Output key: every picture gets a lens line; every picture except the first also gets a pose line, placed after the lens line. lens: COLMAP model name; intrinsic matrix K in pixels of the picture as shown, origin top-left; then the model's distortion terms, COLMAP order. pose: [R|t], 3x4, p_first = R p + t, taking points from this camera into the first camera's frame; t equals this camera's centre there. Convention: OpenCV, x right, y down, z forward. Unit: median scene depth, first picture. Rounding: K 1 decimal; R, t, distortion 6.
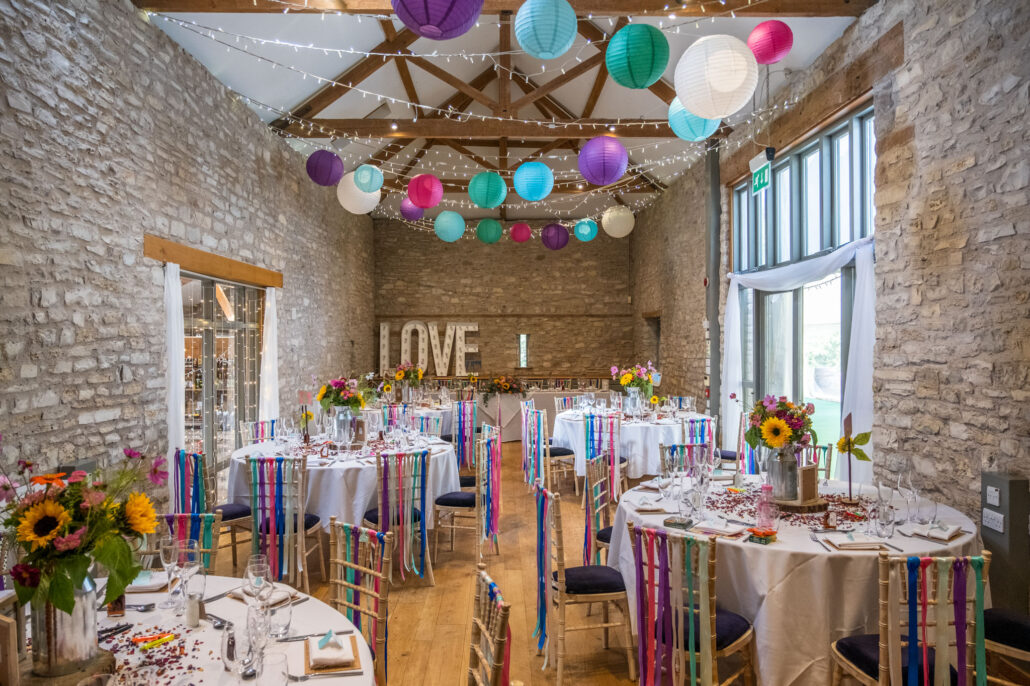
lens RADIAL K [[697.4, 0, 512.7], [0, 697.4, 345.0], [0, 0, 1]] dist [-0.023270, 0.001103]
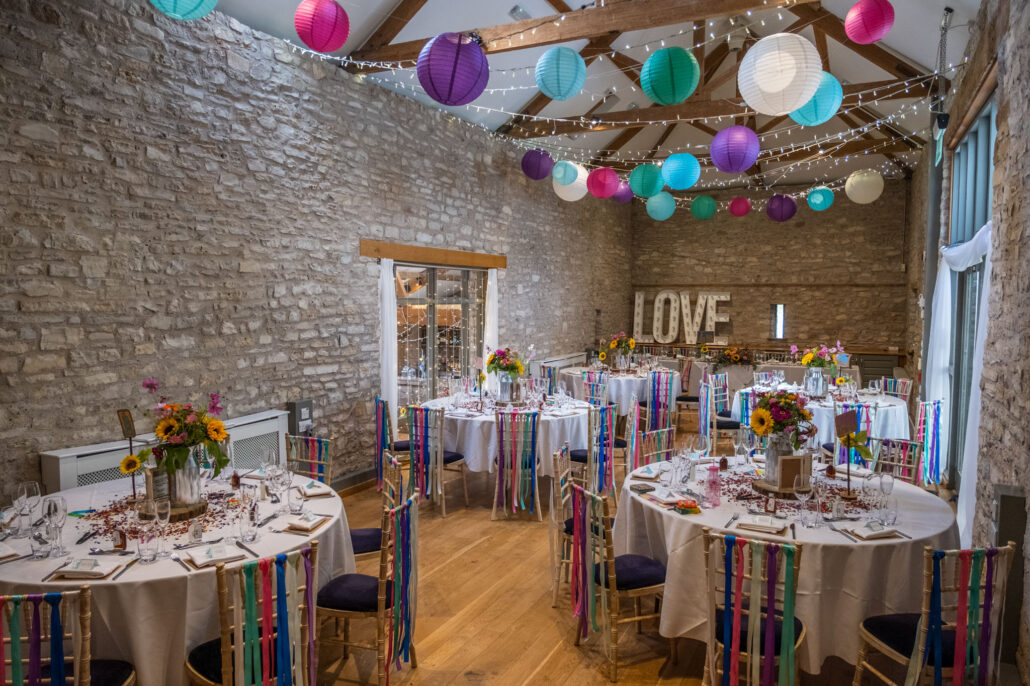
lens RADIAL K [[697.4, 0, 512.7], [0, 697.4, 345.0], [0, 0, 1]] dist [-0.023270, 0.001103]
pose [[0.883737, 0.039812, -0.466287, 0.330016], [-0.012147, 0.997991, 0.062188, -0.034093], [0.467826, -0.049294, 0.882445, -0.078715]]
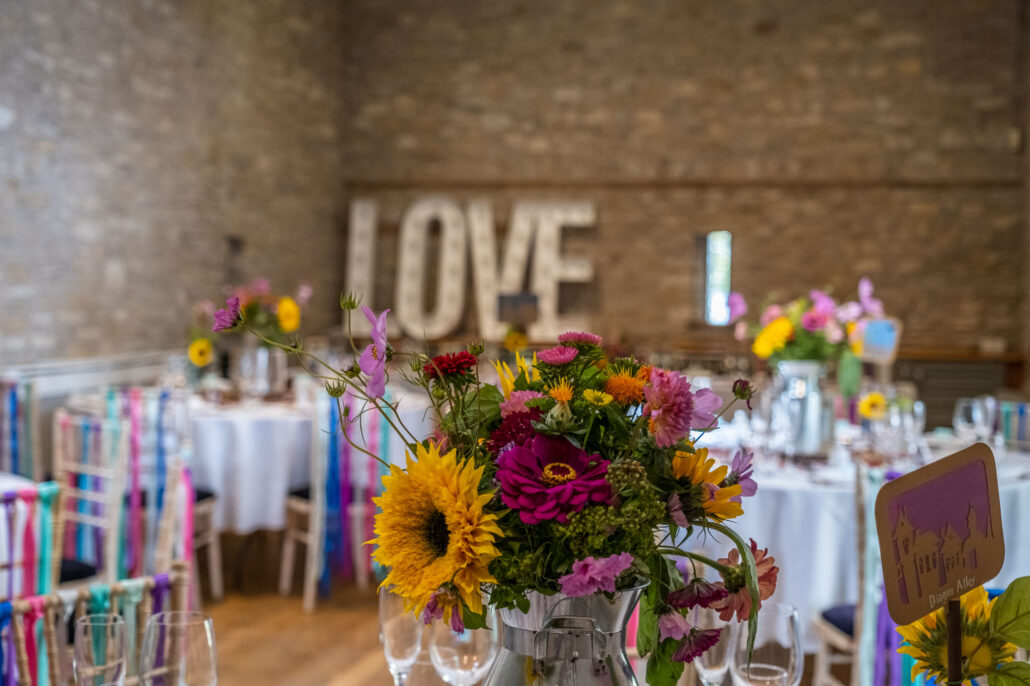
lens RADIAL K [[1523.8, 0, 515.0], [0, 1523.8, 343.0], [0, 0, 1]] dist [0.166341, -0.903282]
pose [[0.964190, 0.030035, -0.263507, 0.304510], [-0.021900, 0.999190, 0.033756, 0.041323], [0.264308, -0.026776, 0.964067, 0.400270]]
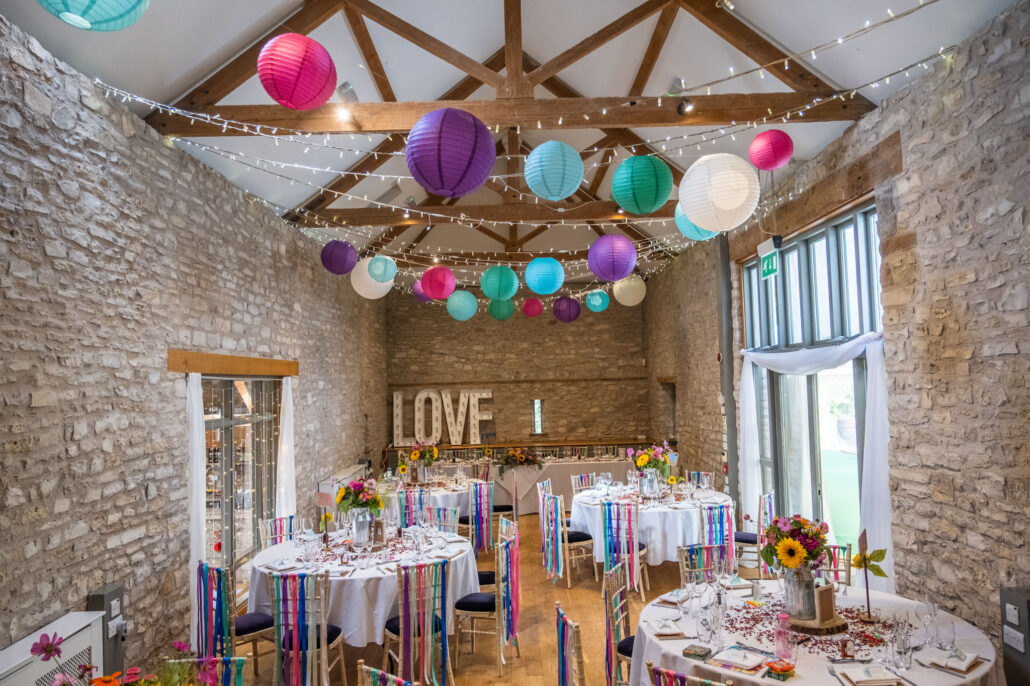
lens RADIAL K [[713.2, 0, 512.6], [0, 713.2, 344.4], [0, 0, 1]] dist [-0.011769, -0.003992]
pose [[0.999542, -0.024887, -0.017228, -0.001397], [0.023798, 0.997868, -0.060769, -0.077092], [0.018704, 0.060332, 0.998003, -0.038720]]
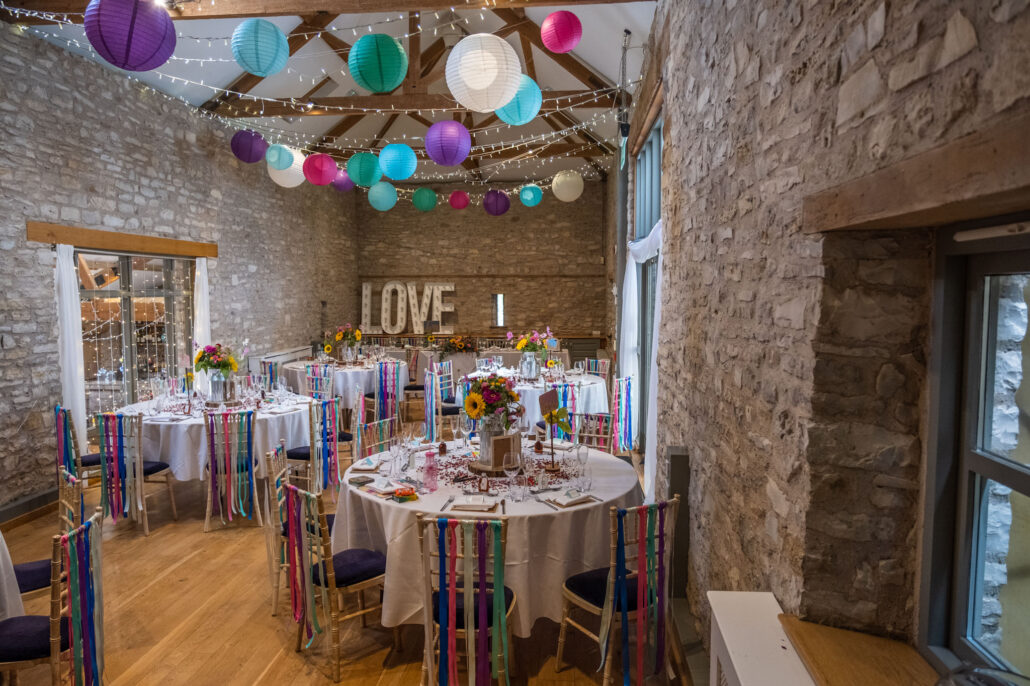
lens RADIAL K [[697.4, 0, 512.7], [0, 697.4, 345.0], [0, 0, 1]] dist [-0.023270, 0.001103]
pose [[0.994047, 0.011752, -0.108313, 0.345846], [-0.004030, 0.997451, 0.071236, -0.032347], [0.108874, -0.070376, 0.991561, -0.065818]]
